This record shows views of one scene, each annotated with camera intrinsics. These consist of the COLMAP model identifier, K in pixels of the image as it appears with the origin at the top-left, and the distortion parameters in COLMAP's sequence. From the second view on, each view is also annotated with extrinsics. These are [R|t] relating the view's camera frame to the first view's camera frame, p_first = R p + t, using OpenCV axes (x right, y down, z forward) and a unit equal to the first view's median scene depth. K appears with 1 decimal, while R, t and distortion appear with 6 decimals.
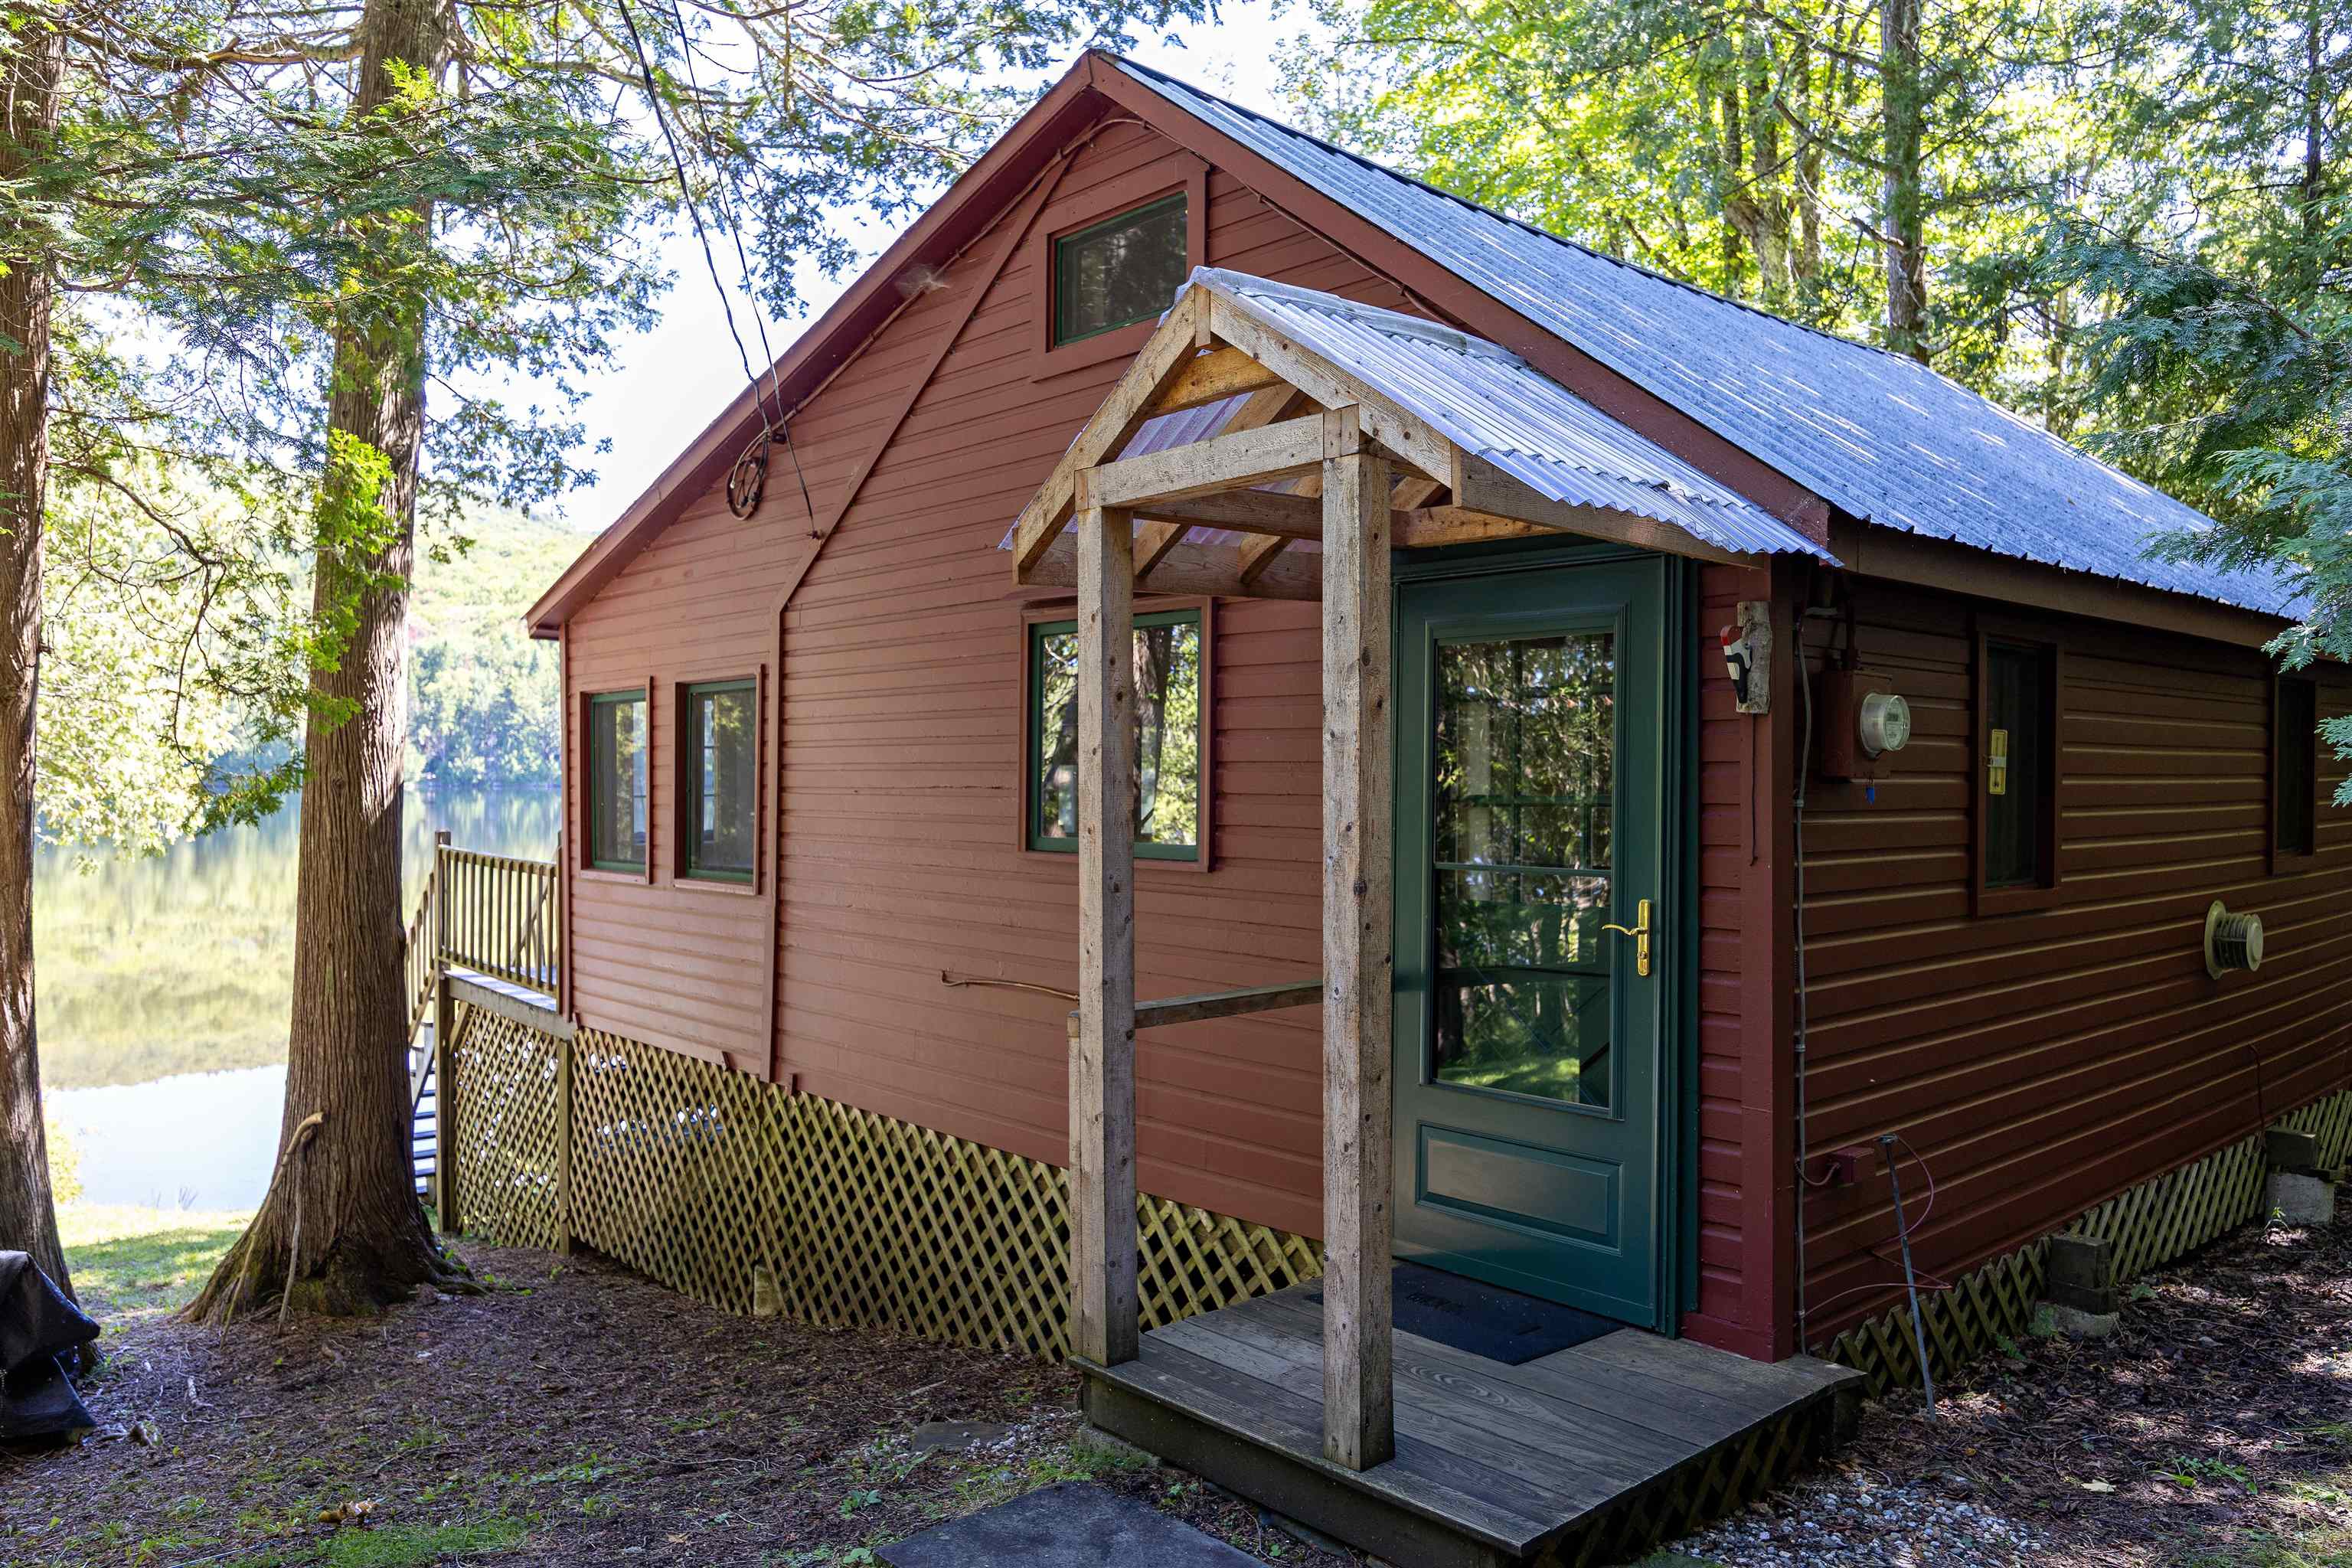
lens RADIAL K [[1696.6, 0, 1179.1], [0, 1696.6, 782.4], [0, 0, 1]] dist [0.007682, -0.005732]
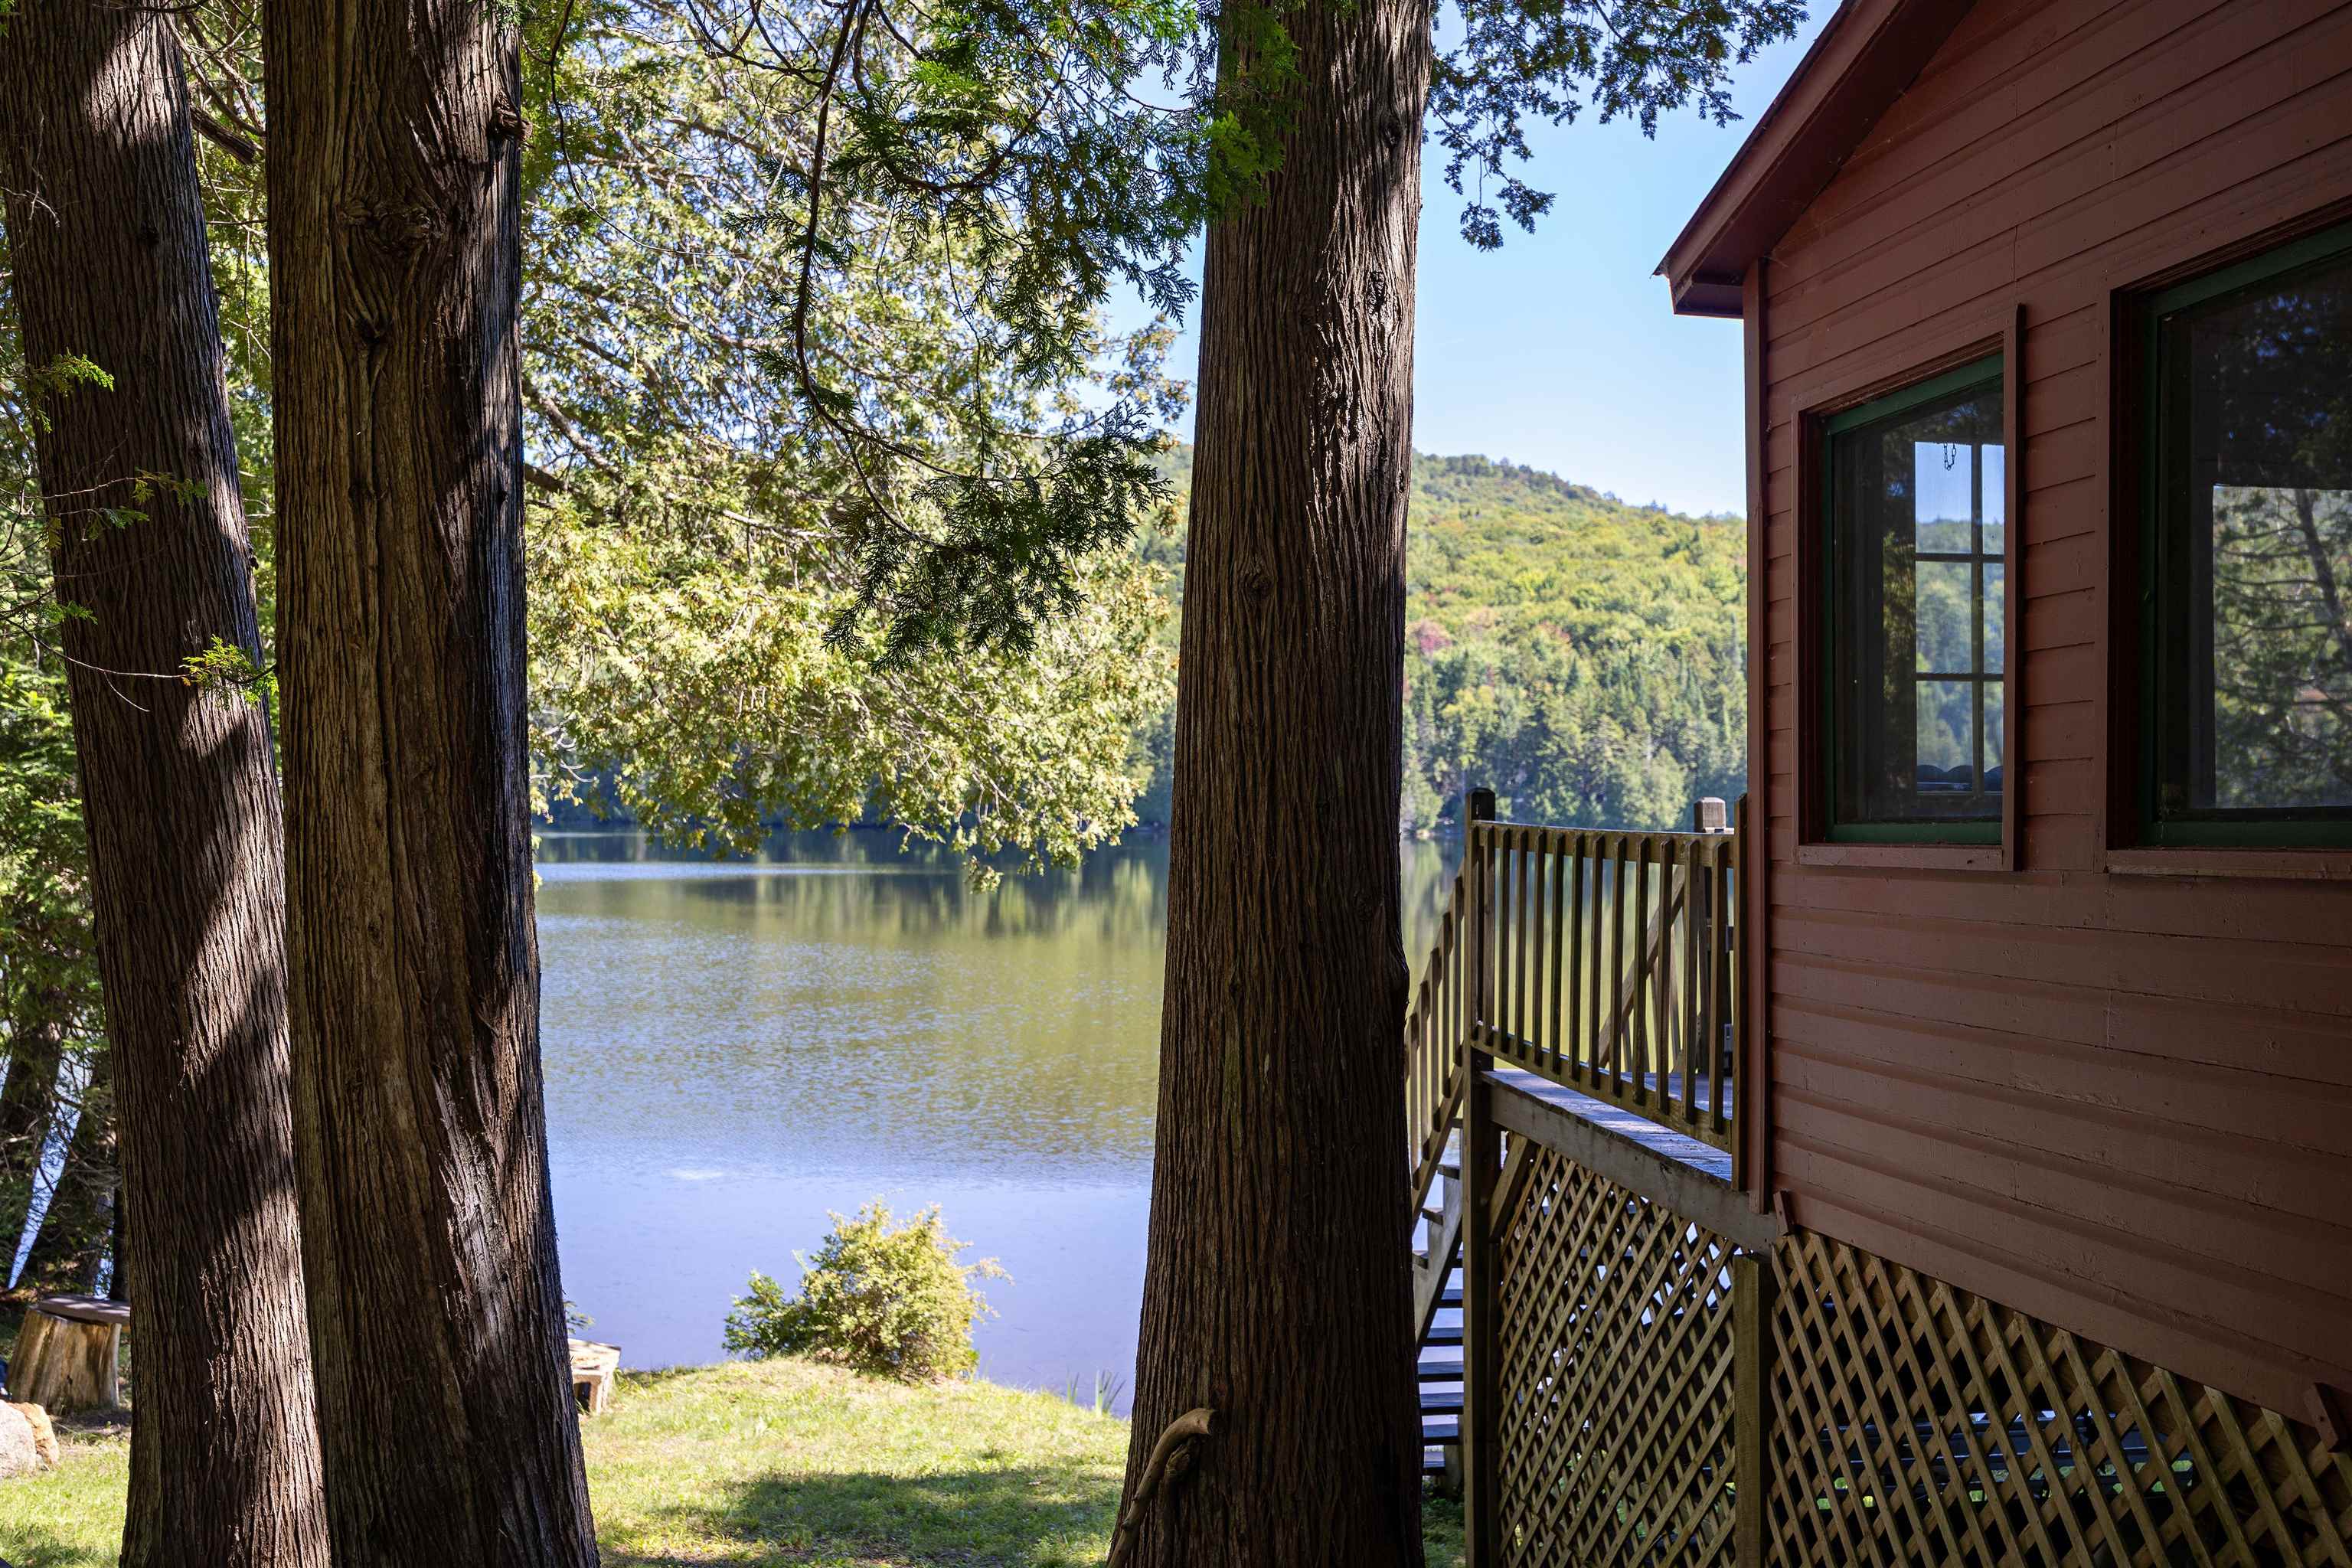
lens RADIAL K [[2296.4, 0, 1172.5], [0, 2296.4, 785.7], [0, 0, 1]] dist [0.008086, 0.000000]
pose [[0.860571, -0.000304, -0.509330, -0.169846], [-0.010539, 0.999775, -0.018403, 0.041638], [0.509221, 0.021205, 0.860374, 0.377833]]
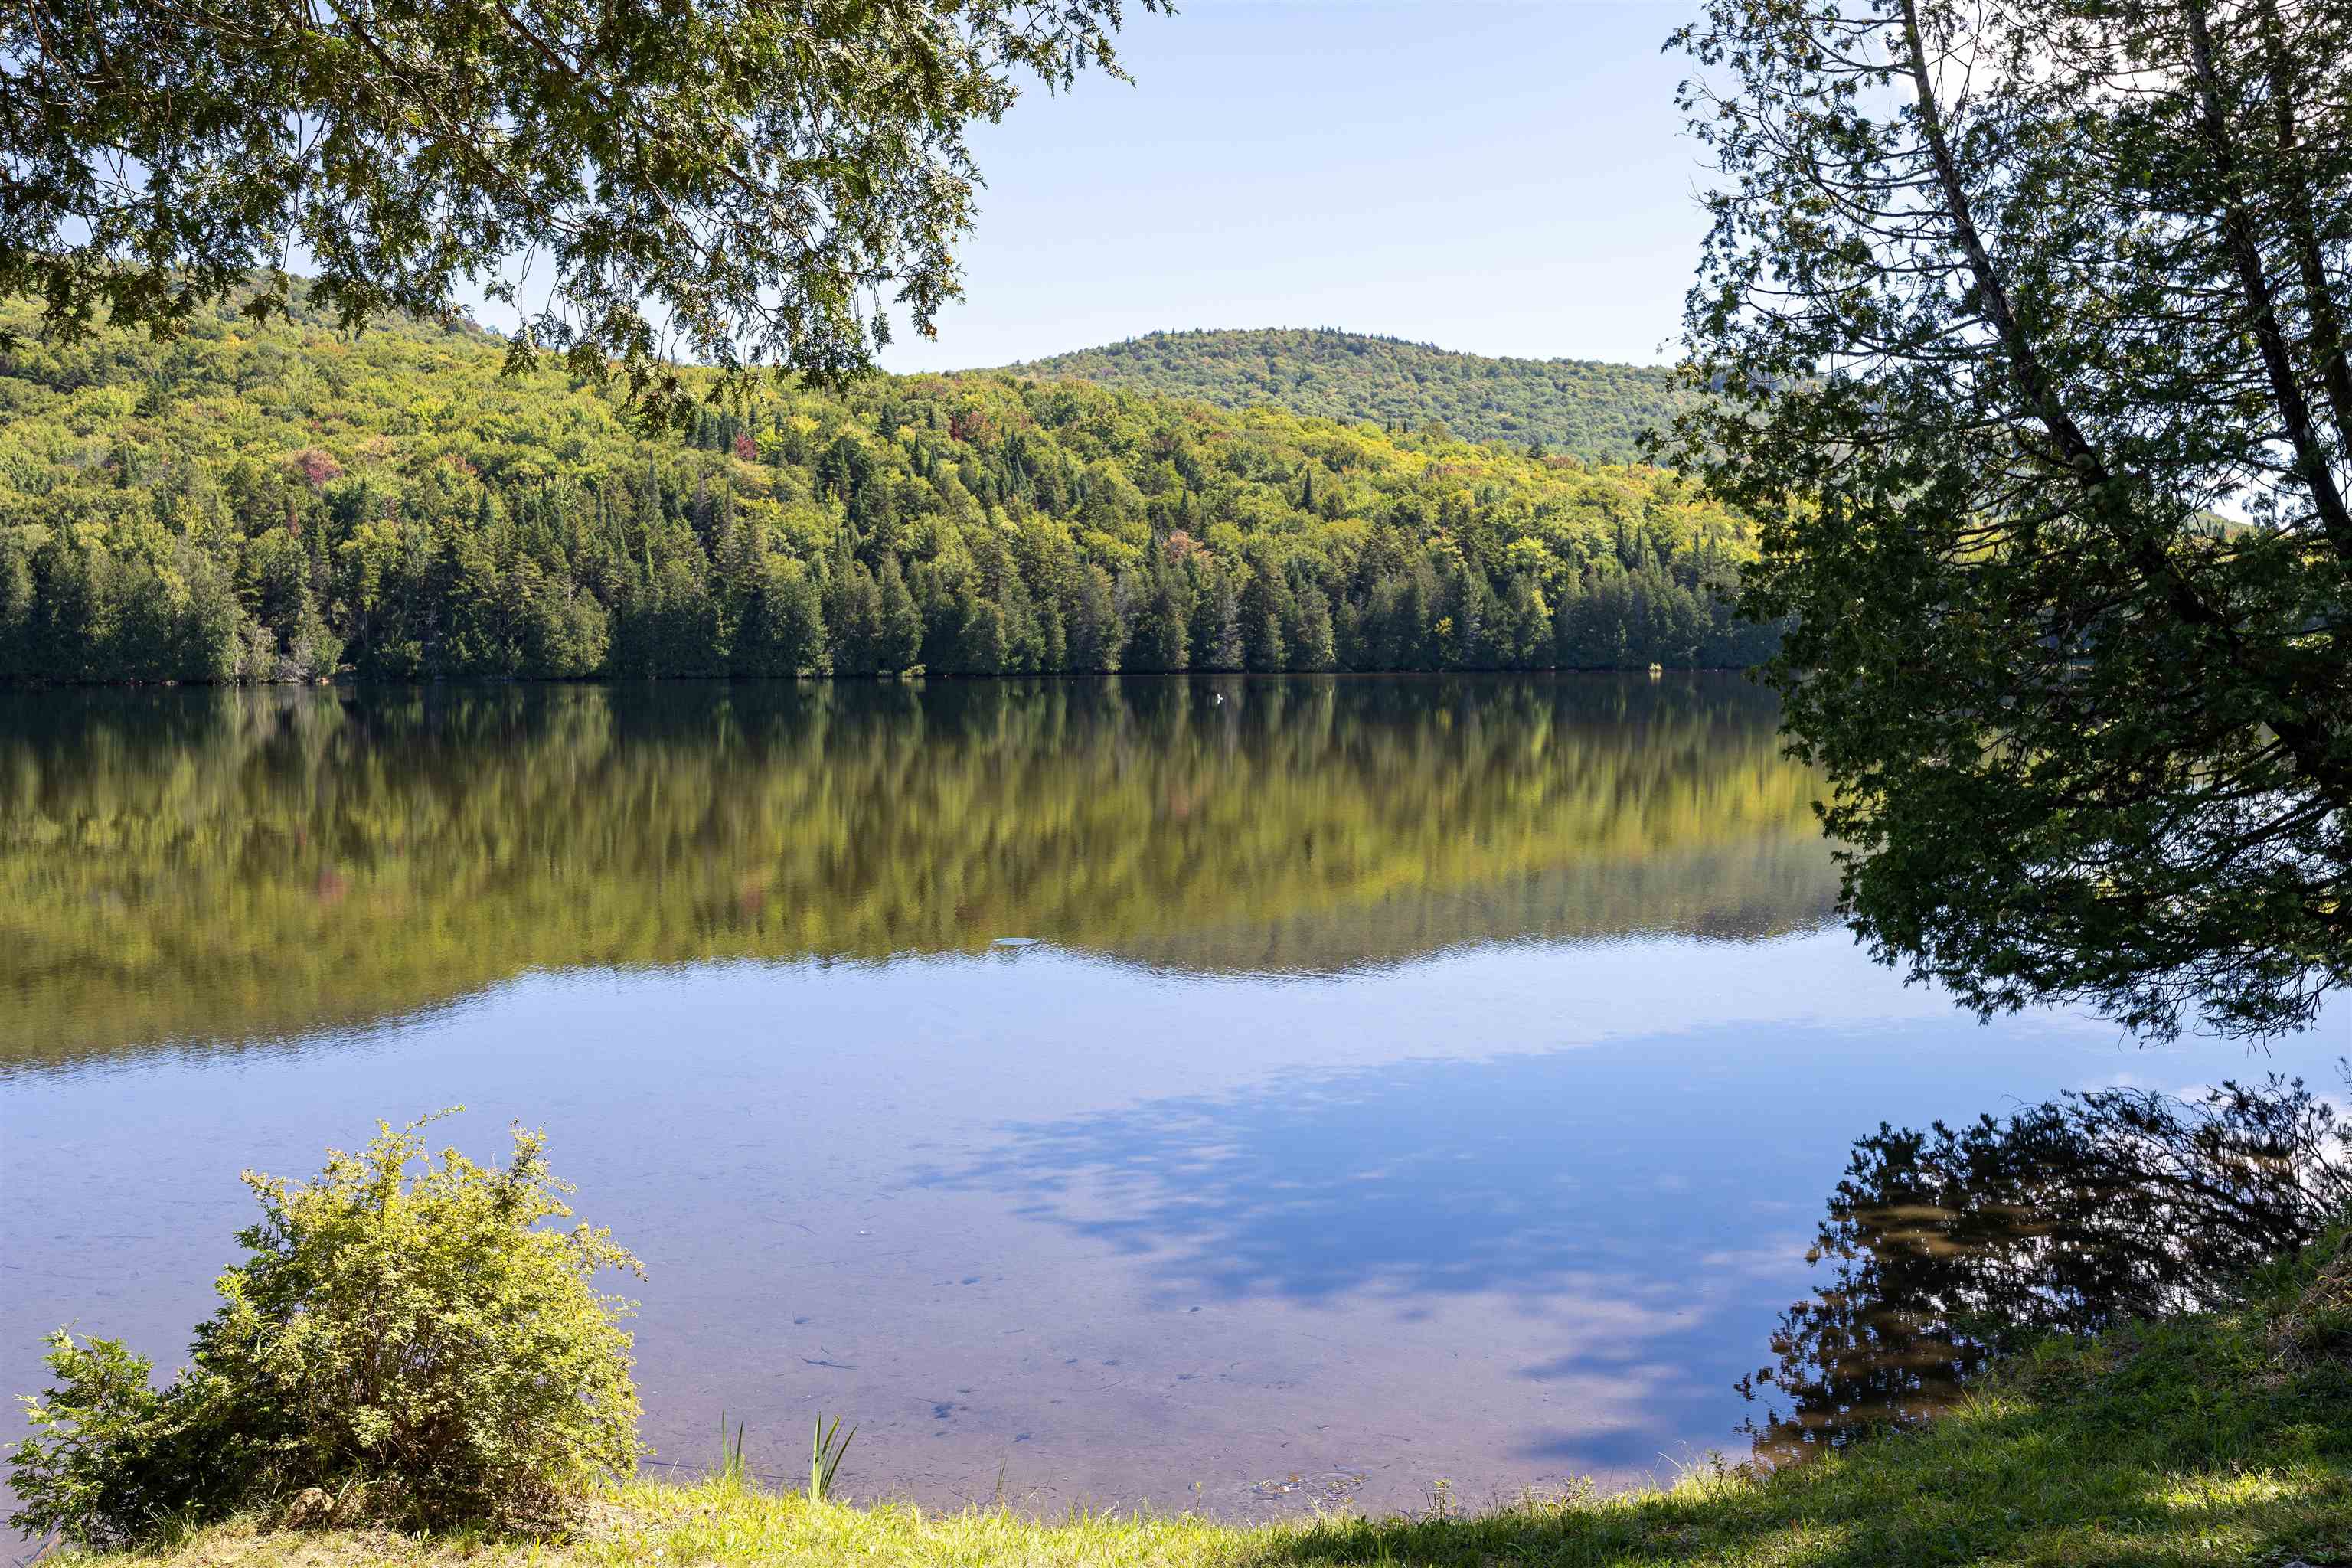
lens RADIAL K [[2296.4, 0, 1170.4], [0, 2296.4, 762.6], [0, 0, 1]] dist [0.008086, 0.000000]
pose [[0.998469, -0.007870, -0.054743, -1.769271], [0.009763, 0.999361, 0.034385, 0.323514], [0.054437, -0.034867, 0.997908, 1.703350]]
